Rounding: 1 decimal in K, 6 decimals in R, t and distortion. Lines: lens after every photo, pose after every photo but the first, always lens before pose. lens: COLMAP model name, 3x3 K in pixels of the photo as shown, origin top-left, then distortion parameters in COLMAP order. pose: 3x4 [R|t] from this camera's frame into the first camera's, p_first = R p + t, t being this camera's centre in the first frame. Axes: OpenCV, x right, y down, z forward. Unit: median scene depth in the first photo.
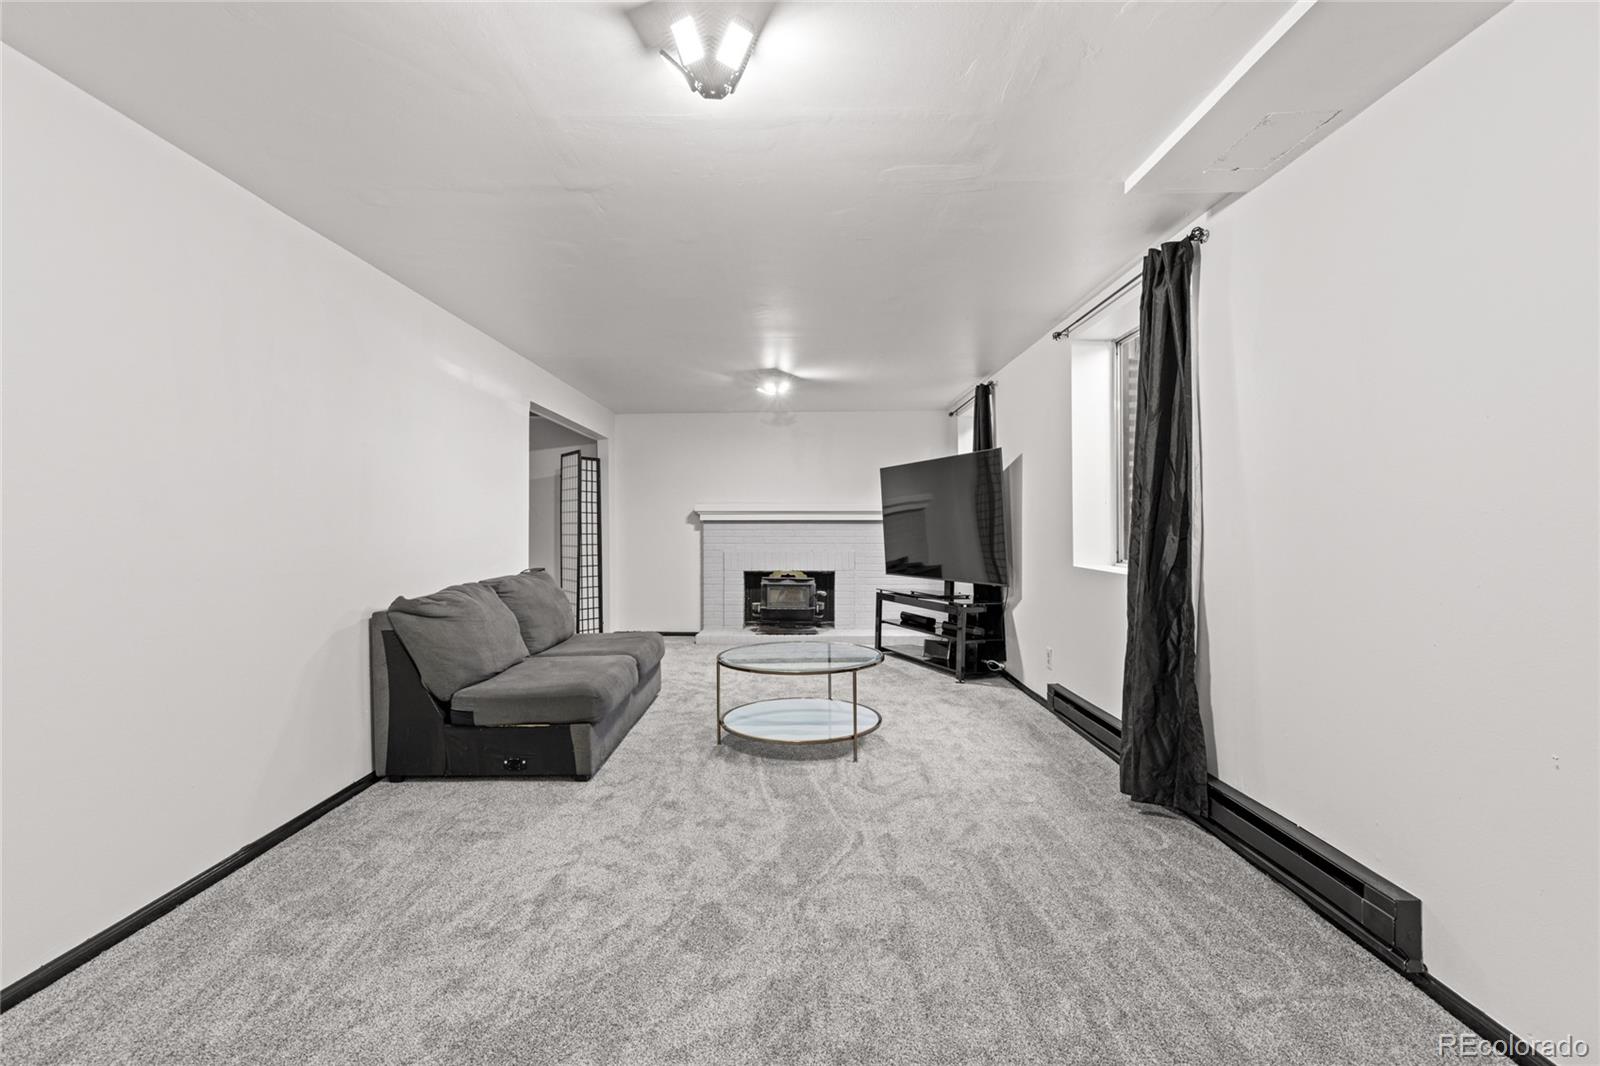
lens RADIAL K [[724.1, 0, 797.2], [0, 724.1, 530.0], [0, 0, 1]] dist [0.002369, 0.000521]
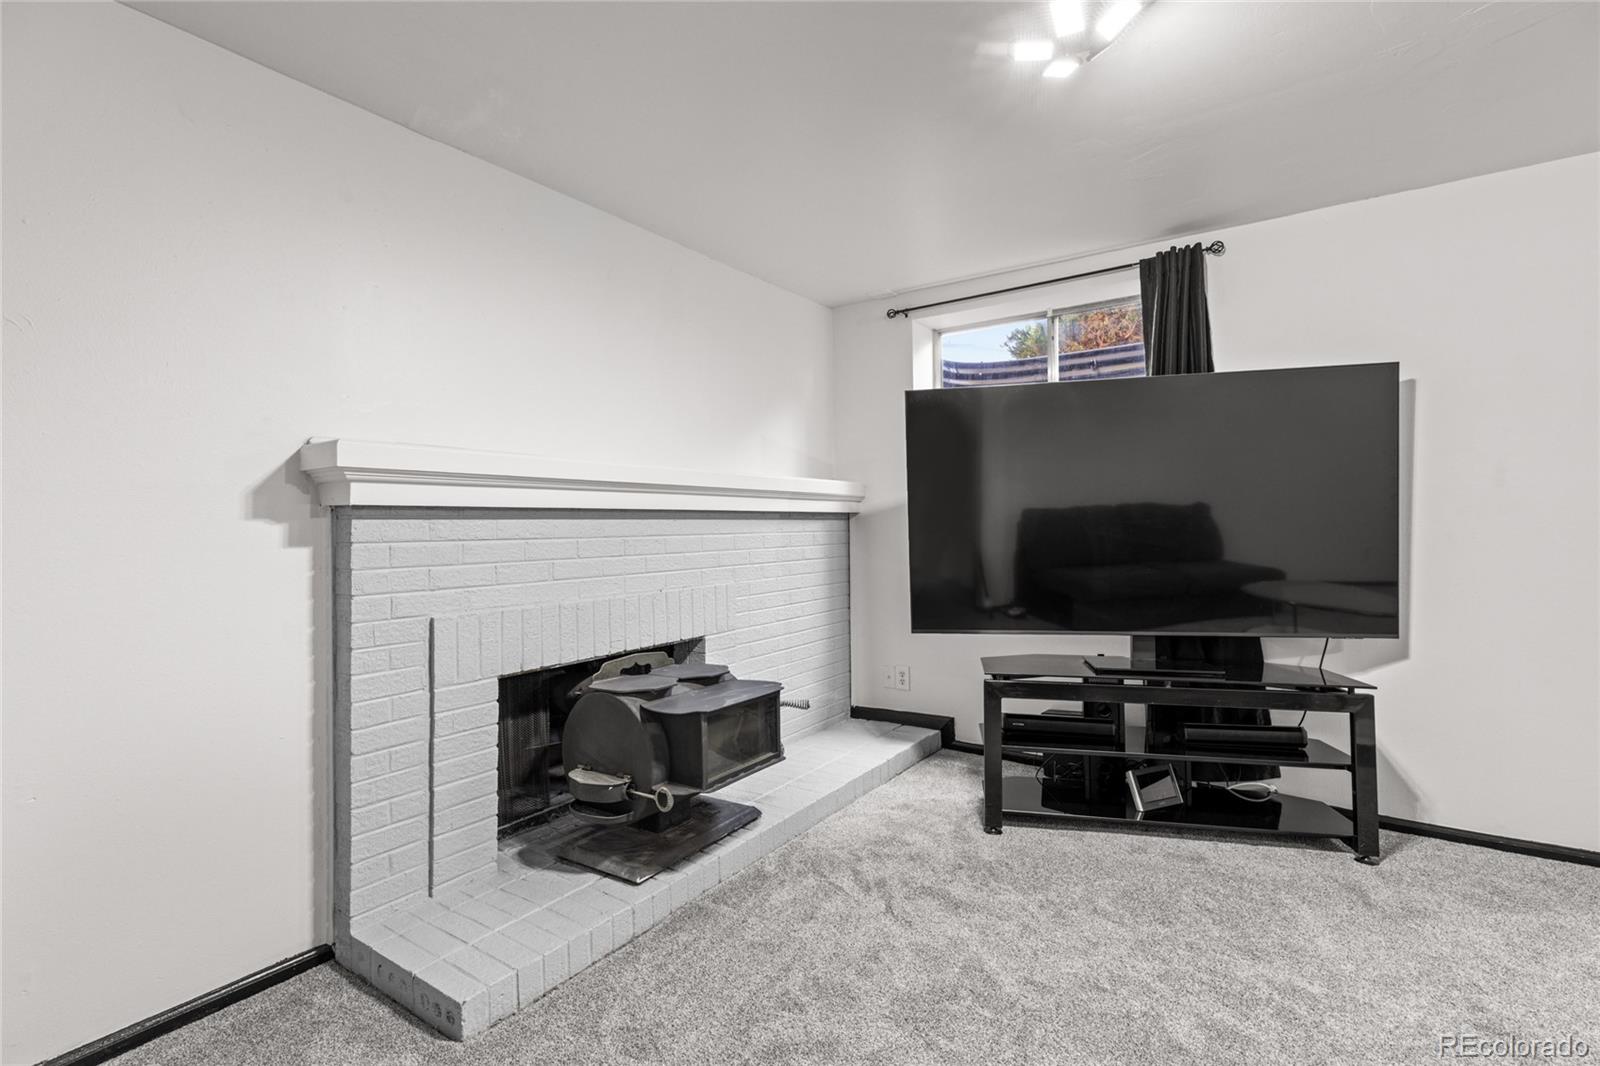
lens RADIAL K [[724.1, 0, 797.2], [0, 724.1, 530.0], [0, 0, 1]] dist [0.002369, 0.000521]
pose [[0.549341, -0.007645, 0.835564, -0.255364], [0.013609, 0.999907, 0.000201, -0.002505], [-0.835488, 0.011261, 0.549394, 0.734437]]
